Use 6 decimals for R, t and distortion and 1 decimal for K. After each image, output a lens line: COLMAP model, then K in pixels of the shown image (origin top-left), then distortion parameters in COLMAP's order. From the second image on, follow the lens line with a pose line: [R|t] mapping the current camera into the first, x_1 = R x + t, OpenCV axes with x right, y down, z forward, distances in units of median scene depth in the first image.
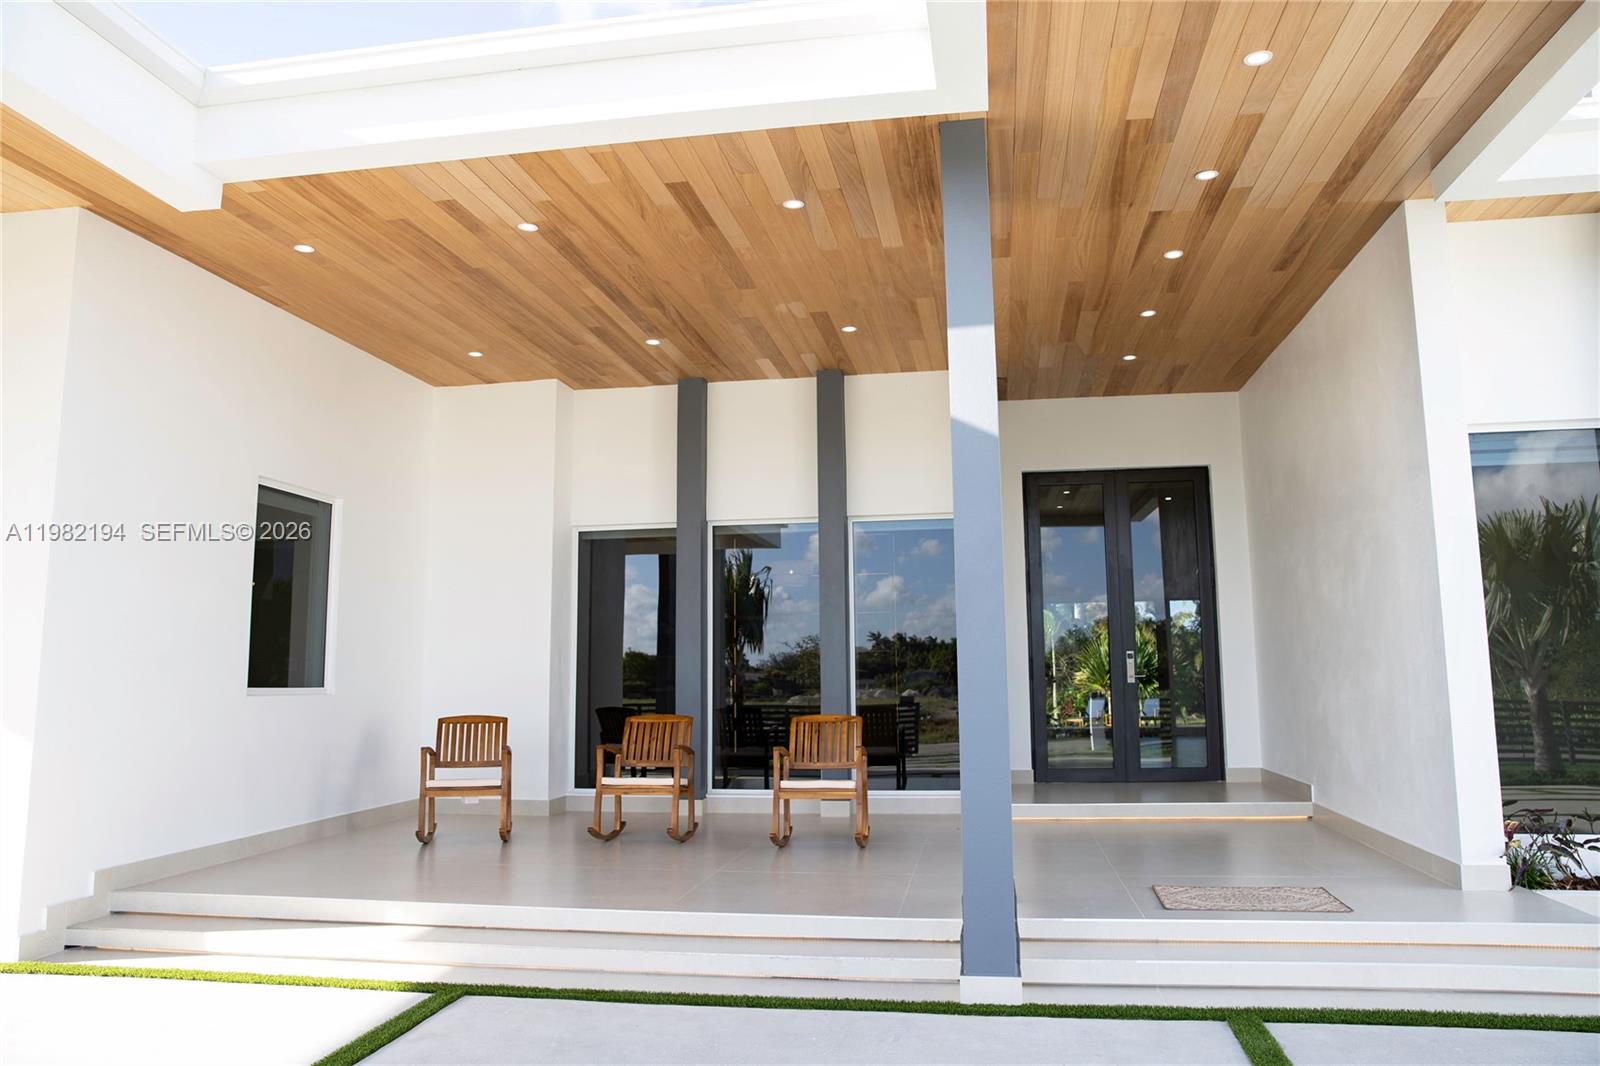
lens RADIAL K [[1112.9, 0, 792.5], [0, 1112.9, 536.3], [0, 0, 1]] dist [-0.093637, 0.064052]
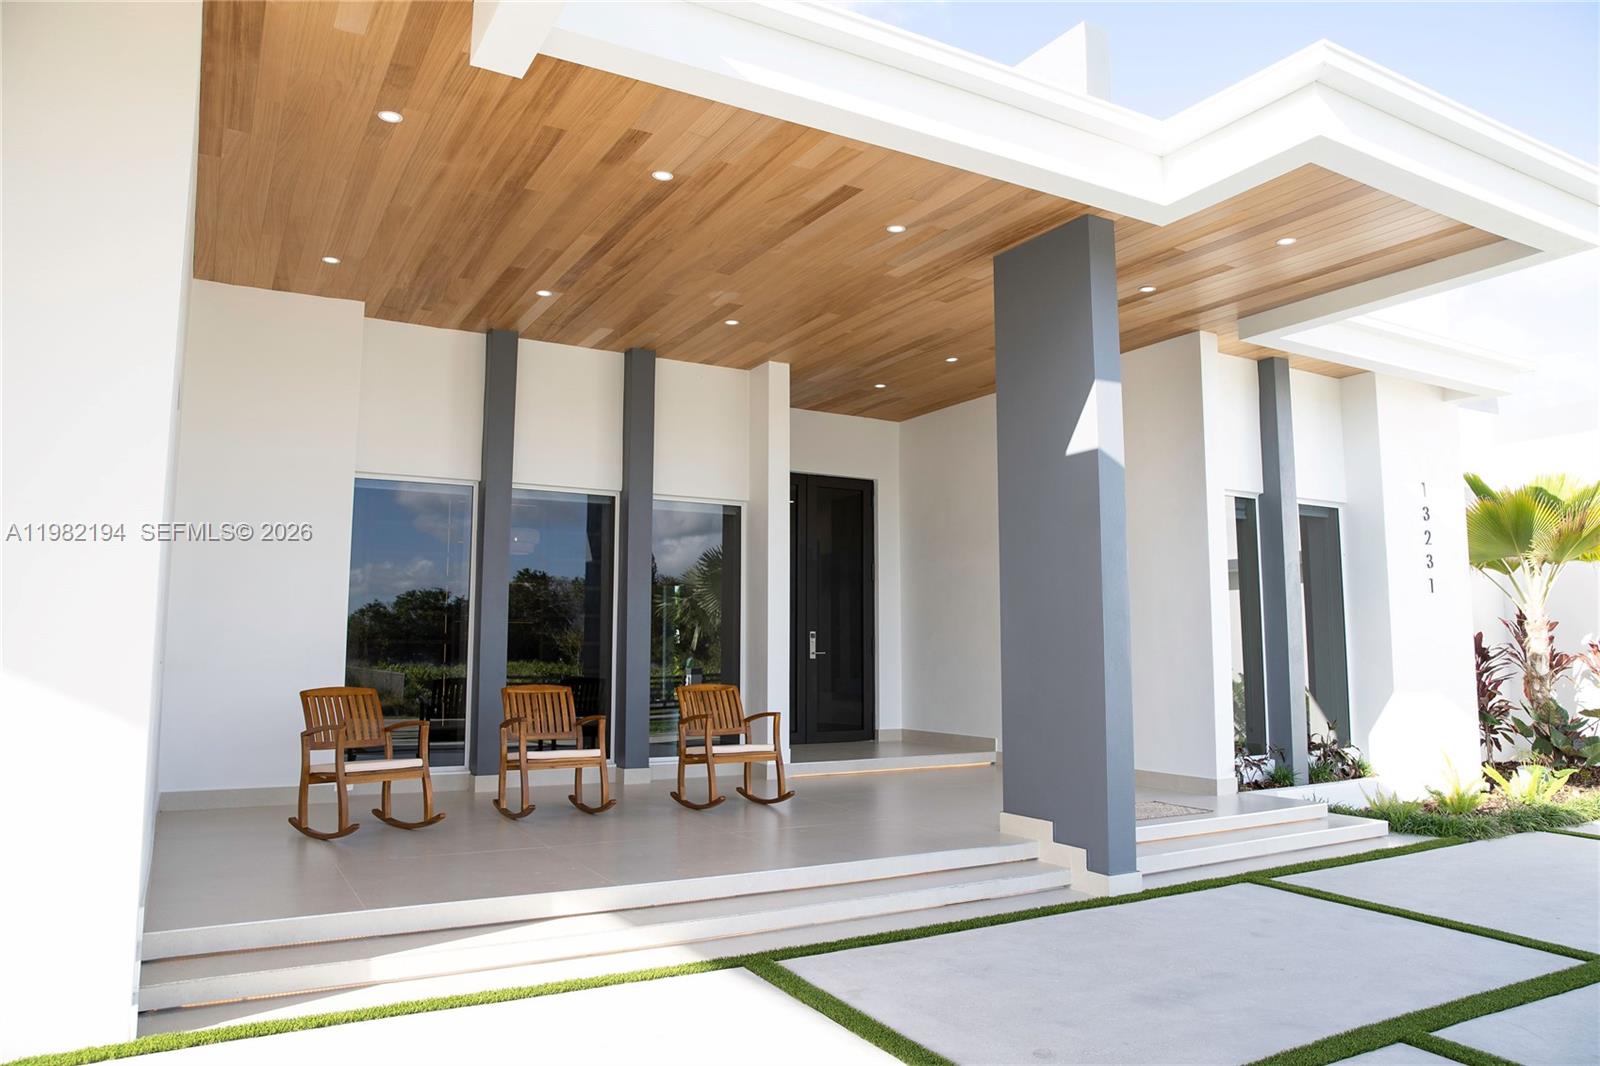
lens RADIAL K [[1112.9, 0, 790.5], [0, 1112.9, 540.3], [0, 0, 1]] dist [-0.093637, 0.064052]
pose [[0.774737, 0.075471, 0.627764, -0.588347], [-0.090181, 0.995890, -0.008434, 0.025986], [-0.625820, -0.050078, 0.778358, 0.137123]]
